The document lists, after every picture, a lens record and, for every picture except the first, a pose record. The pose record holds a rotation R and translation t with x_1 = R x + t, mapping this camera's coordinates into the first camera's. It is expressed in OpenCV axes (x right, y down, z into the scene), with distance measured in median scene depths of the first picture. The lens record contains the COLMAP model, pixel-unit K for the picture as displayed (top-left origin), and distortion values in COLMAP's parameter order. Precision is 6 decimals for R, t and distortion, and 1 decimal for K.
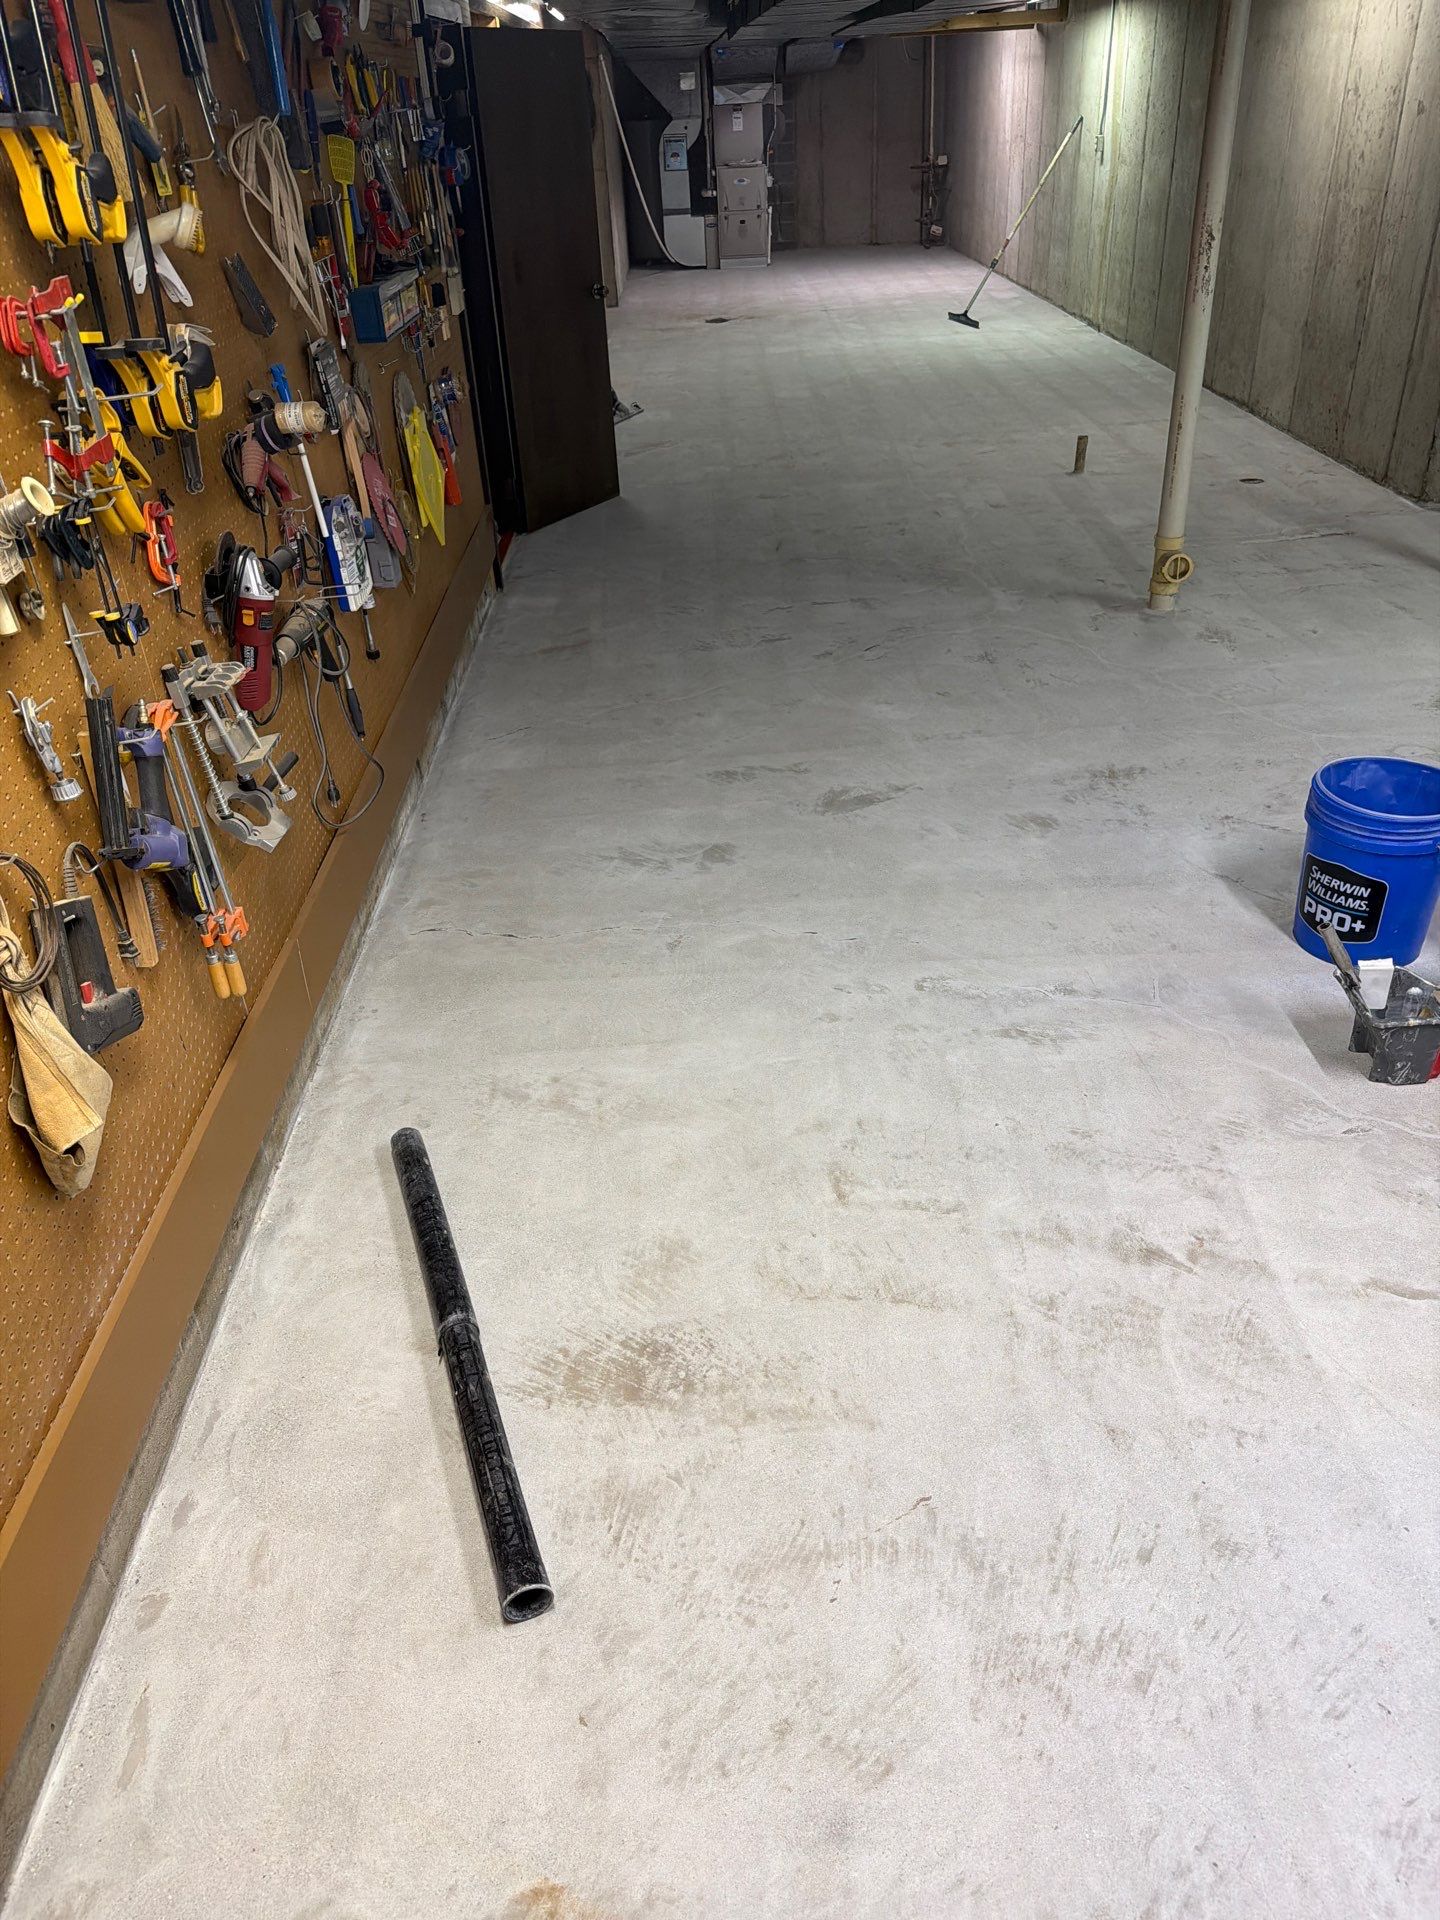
lens RADIAL K [[1343.7, 0, 715.4], [0, 1343.7, 954.8], [0, 0, 1]] dist [0.018988, -0.013930]
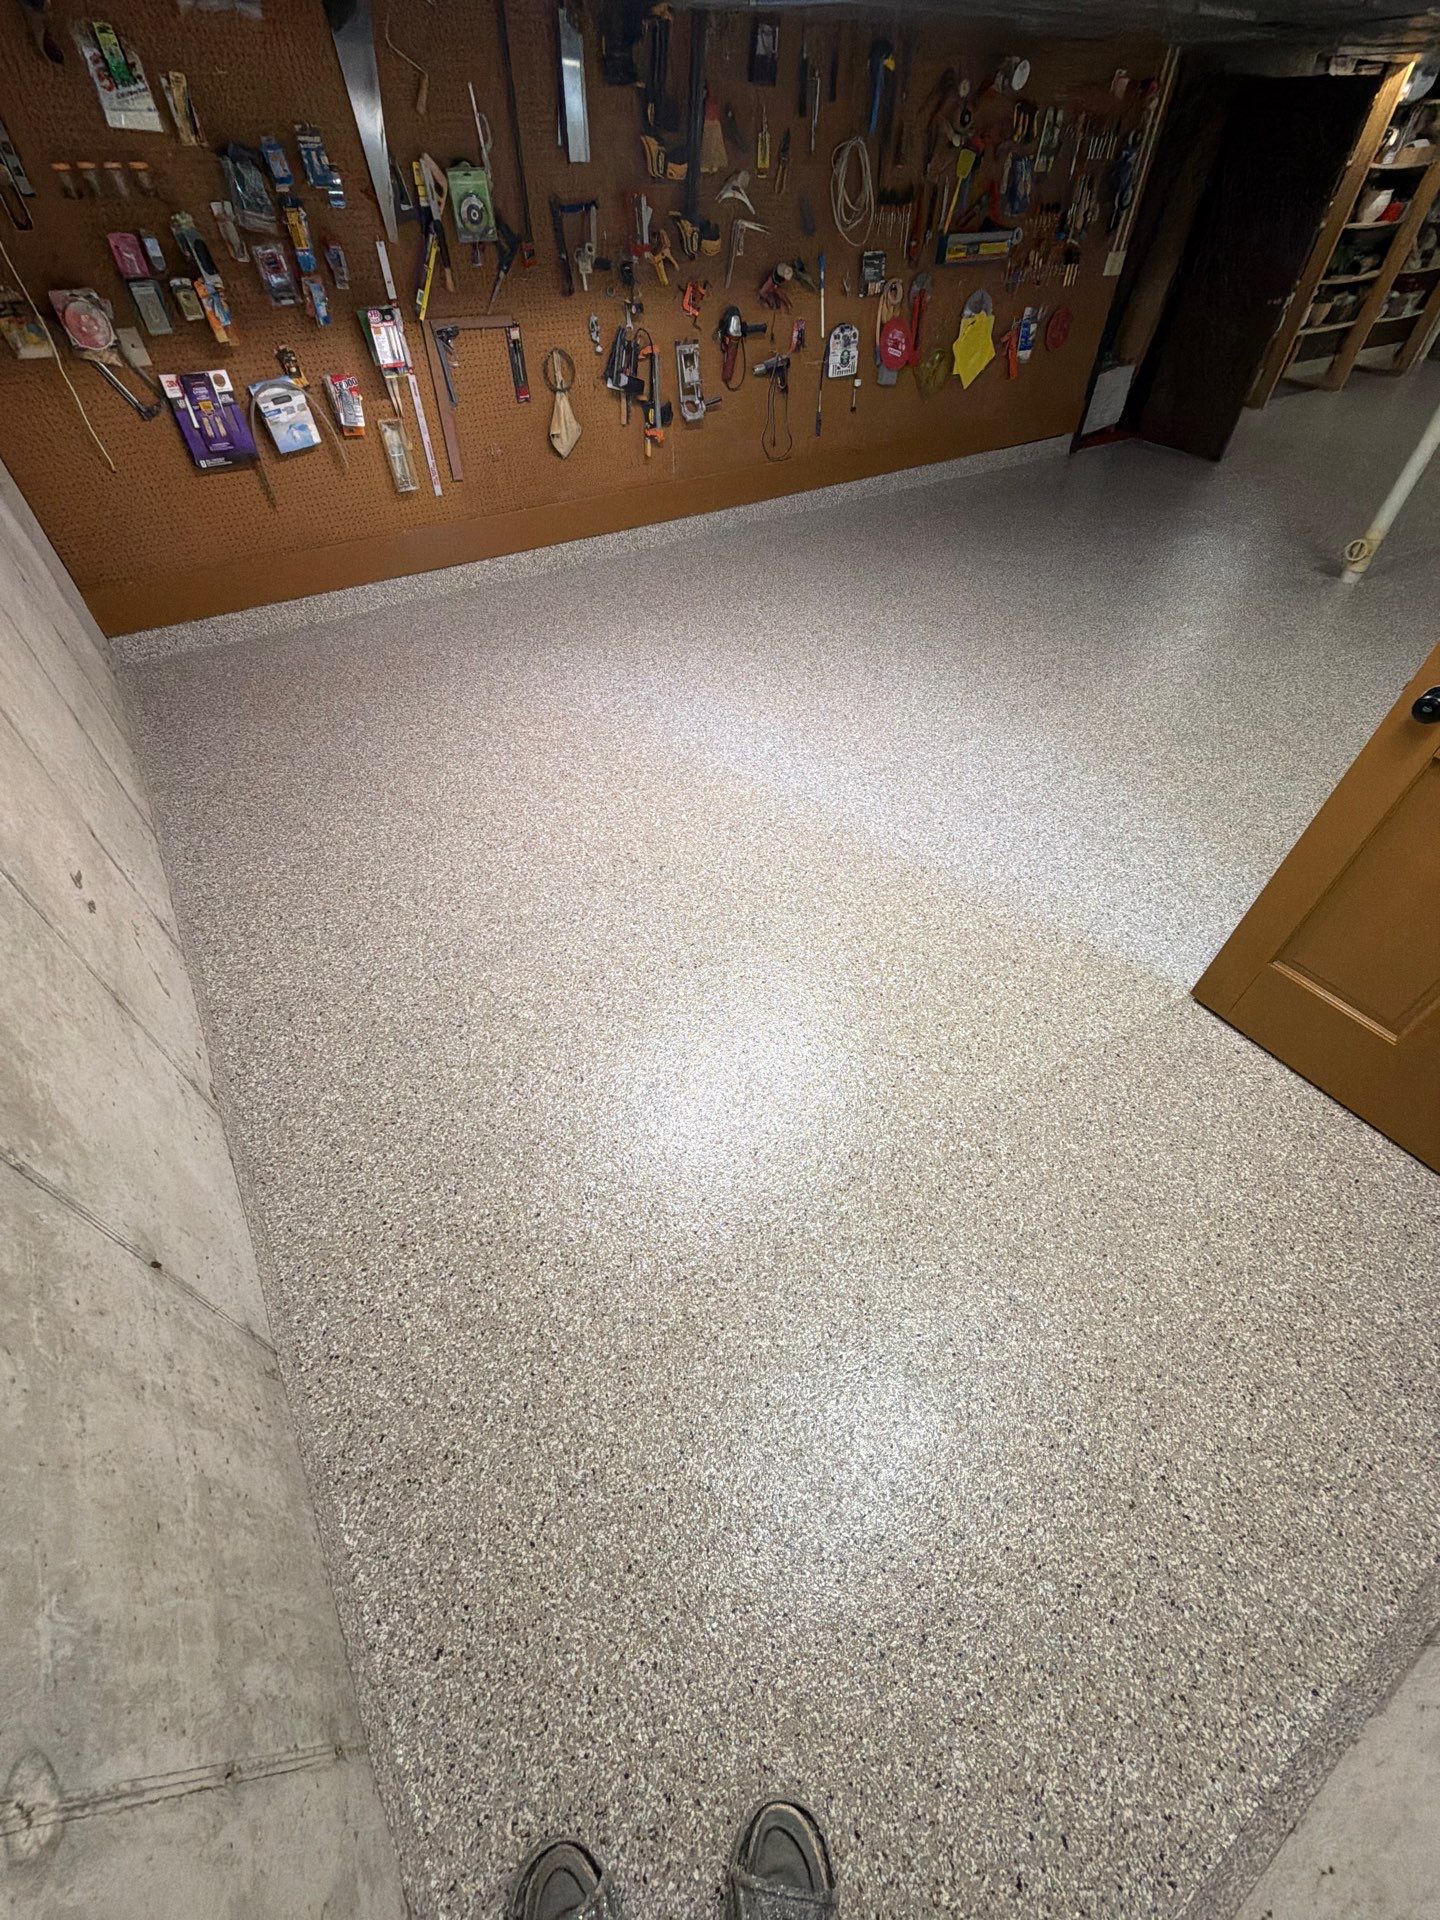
lens RADIAL K [[765.1, 0, 720.0], [0, 765.1, 958.3], [0, 0, 1]] dist [-0.000263, 0.000671]
pose [[0.522869, 0.656104, -0.544184, 0.323691], [-0.480900, 0.754156, 0.447196, 0.007552], [0.703806, 0.027874, 0.709845, -0.041173]]
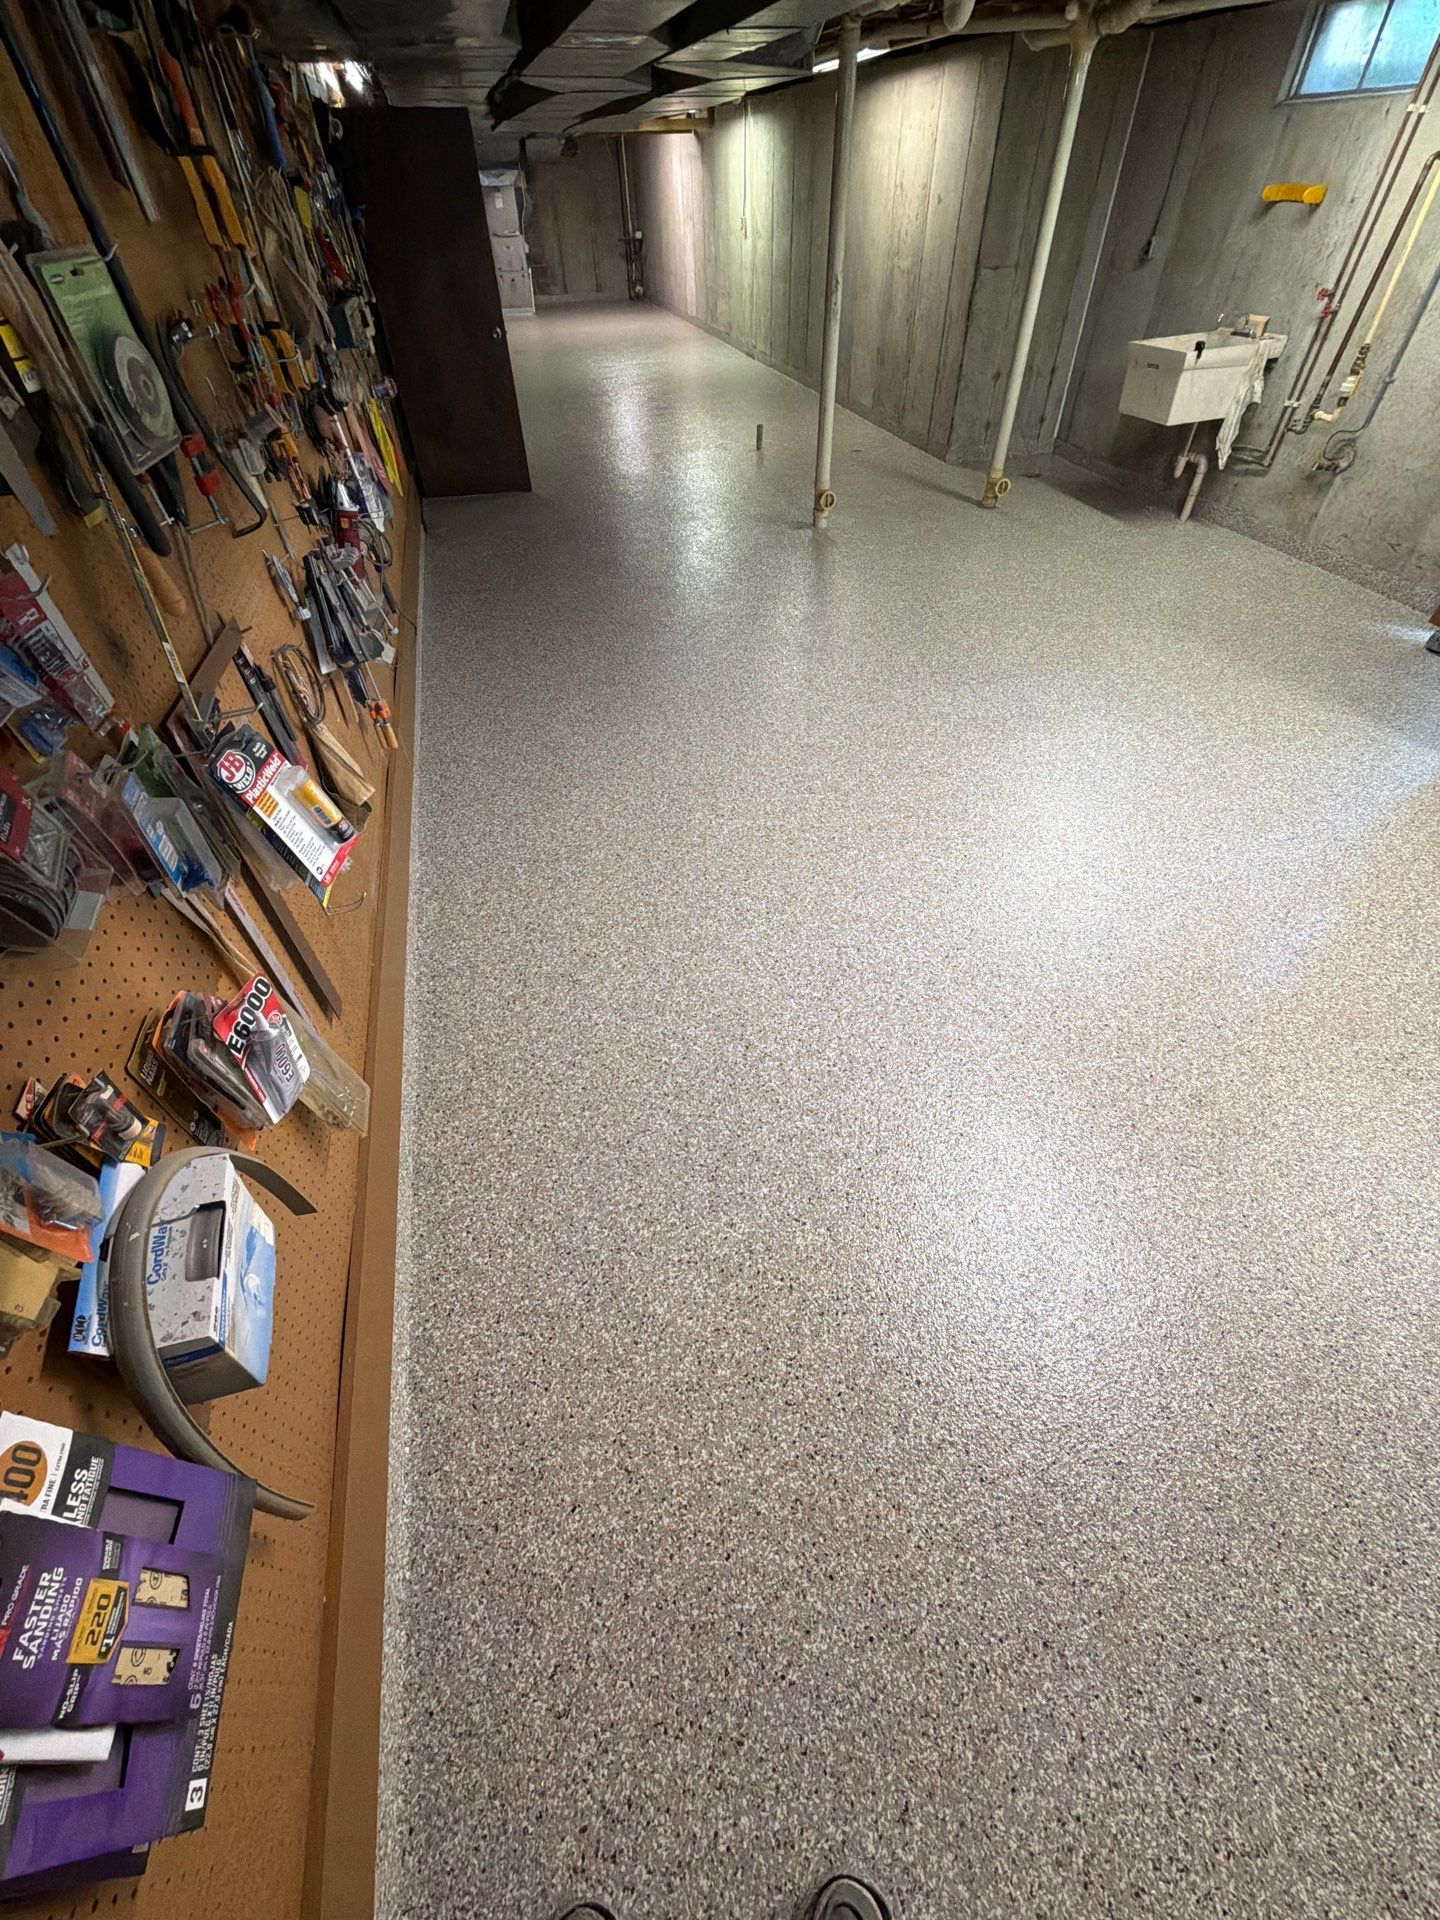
lens RADIAL K [[765.1, 0, 717.9], [0, 765.1, 957.8], [0, 0, 1]] dist [-0.000263, 0.000671]
pose [[0.972354, -0.147130, 0.181328, -0.032161], [0.103562, 0.967700, 0.229849, 0.022721], [-0.209289, -0.204716, 0.956185, -0.026799]]
